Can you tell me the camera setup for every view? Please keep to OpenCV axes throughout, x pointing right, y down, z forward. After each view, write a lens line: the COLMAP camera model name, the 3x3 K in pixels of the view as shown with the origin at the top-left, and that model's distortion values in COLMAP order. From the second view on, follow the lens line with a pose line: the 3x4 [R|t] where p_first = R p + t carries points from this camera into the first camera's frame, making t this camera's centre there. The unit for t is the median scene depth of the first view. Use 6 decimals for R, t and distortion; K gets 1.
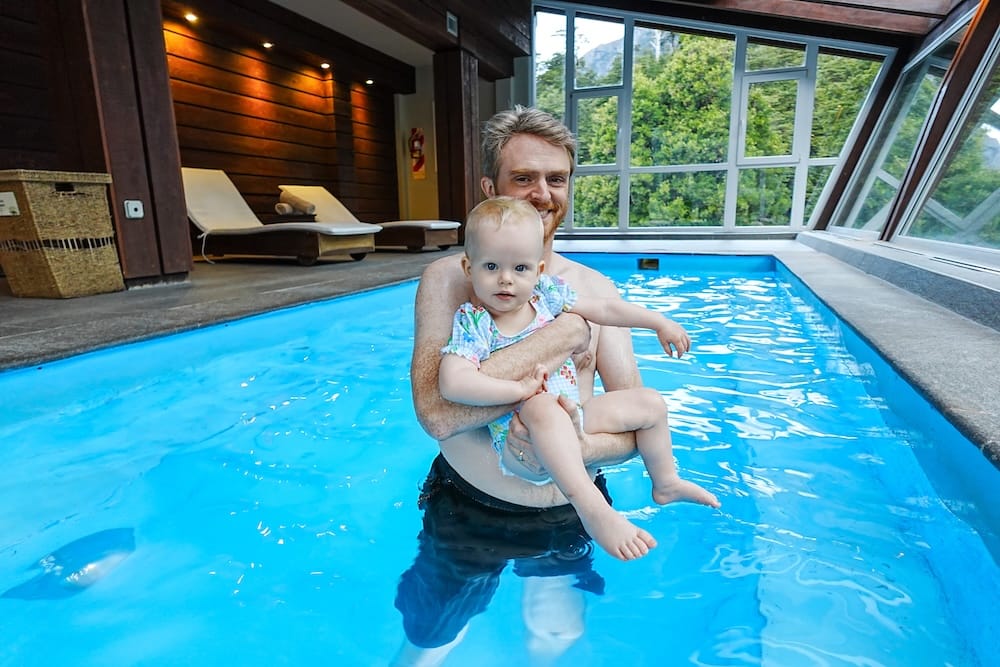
lens RADIAL K [[565.6, 0, 500.0], [0, 565.6, 333.5], [0, 0, 1]] dist [0.001669, 0.001207]
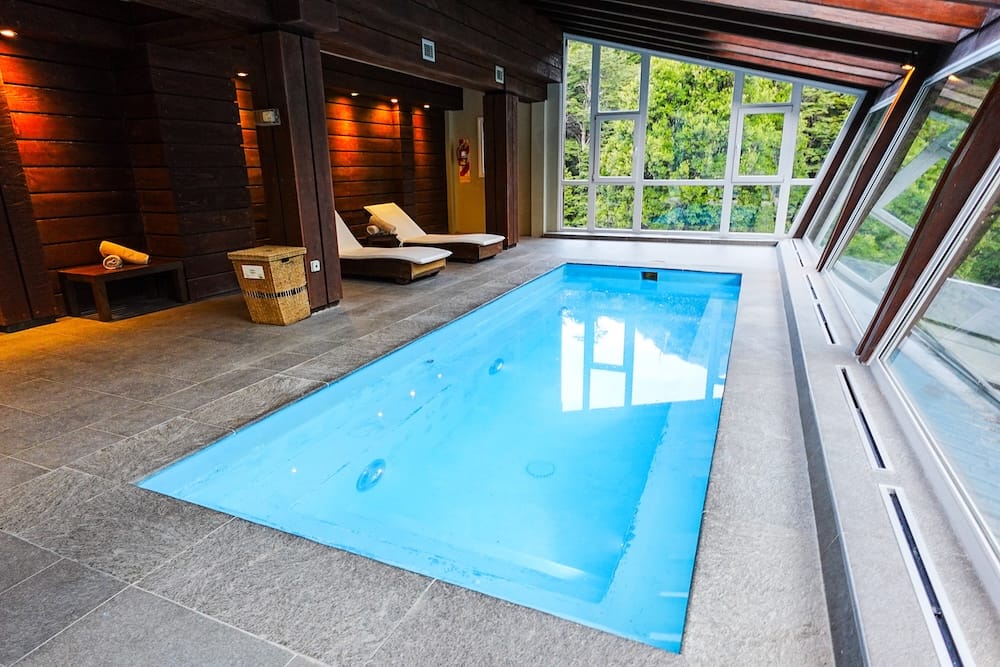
lens RADIAL K [[565.6, 0, 500.0], [0, 565.6, 333.5], [0, 0, 1]] dist [0.001669, 0.001207]
pose [[0.999112, 0.014017, -0.039735, -0.023622], [-0.010784, 0.996701, 0.080446, -0.070039], [0.040731, -0.079946, 0.995967, -0.255403]]
